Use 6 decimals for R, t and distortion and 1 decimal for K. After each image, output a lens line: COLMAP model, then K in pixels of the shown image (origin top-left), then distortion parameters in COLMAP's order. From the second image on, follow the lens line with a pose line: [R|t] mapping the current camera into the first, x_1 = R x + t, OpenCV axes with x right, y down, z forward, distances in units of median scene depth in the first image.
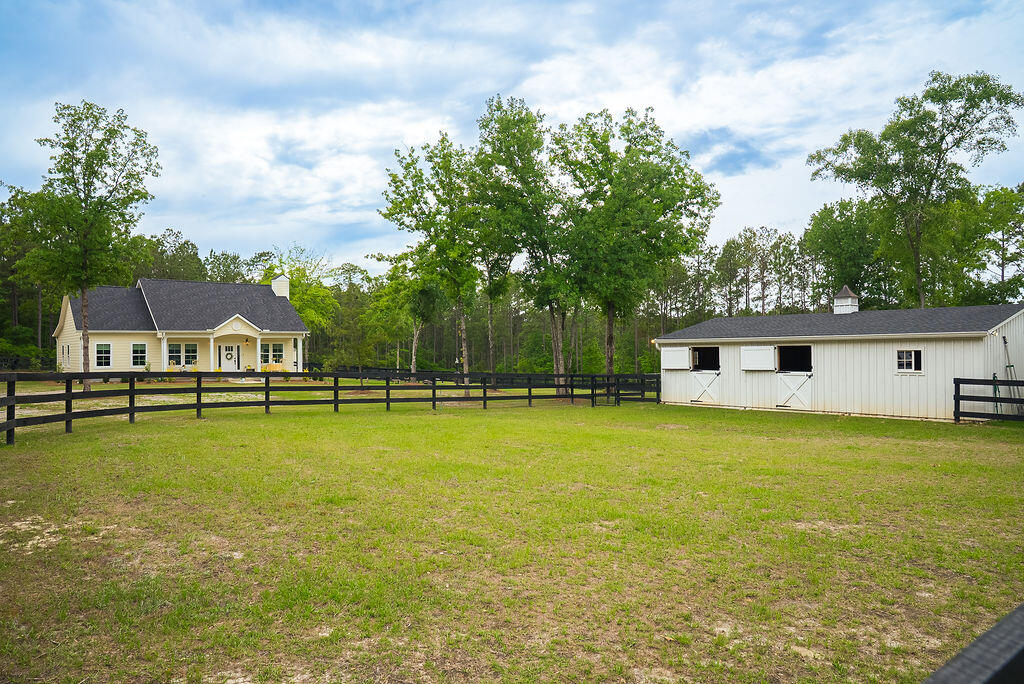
lens RADIAL K [[720.1, 0, 512.0], [0, 720.1, 342.0], [0, 0, 1]] dist [-0.131198, 0.103645]
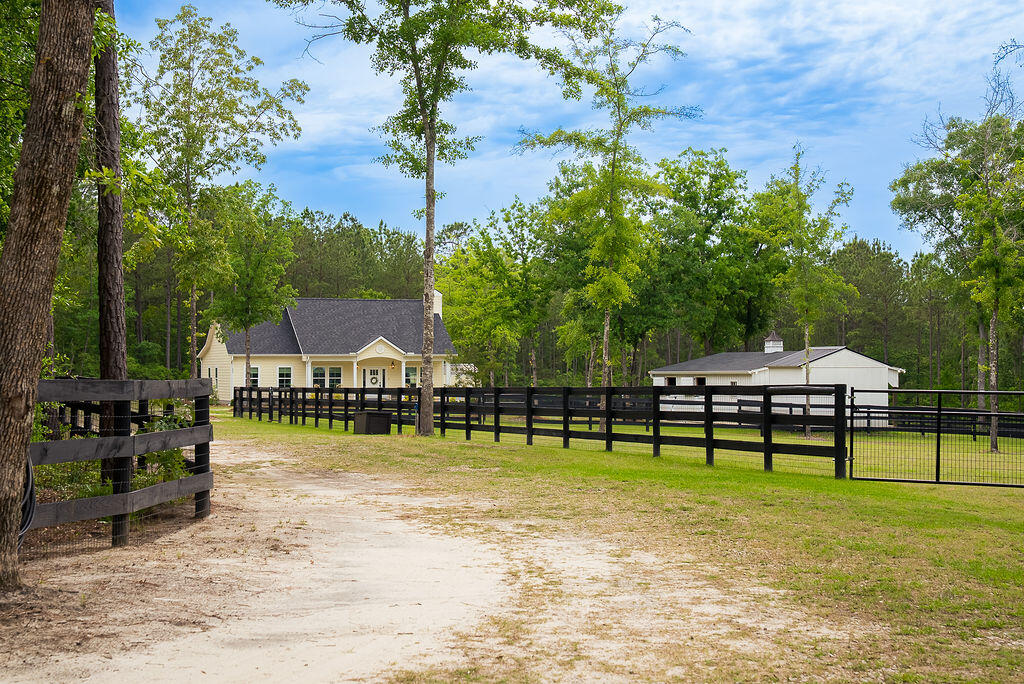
lens RADIAL K [[1865.3, 0, 512.0], [0, 1865.3, 342.0], [0, 0, 1]] dist [0.001473, 0.000266]
pose [[0.934749, 0.001897, -0.355303, 0.680027], [-0.002392, 0.999997, -0.000955, -0.030390], [0.355300, 0.001742, 0.934751, -1.305912]]
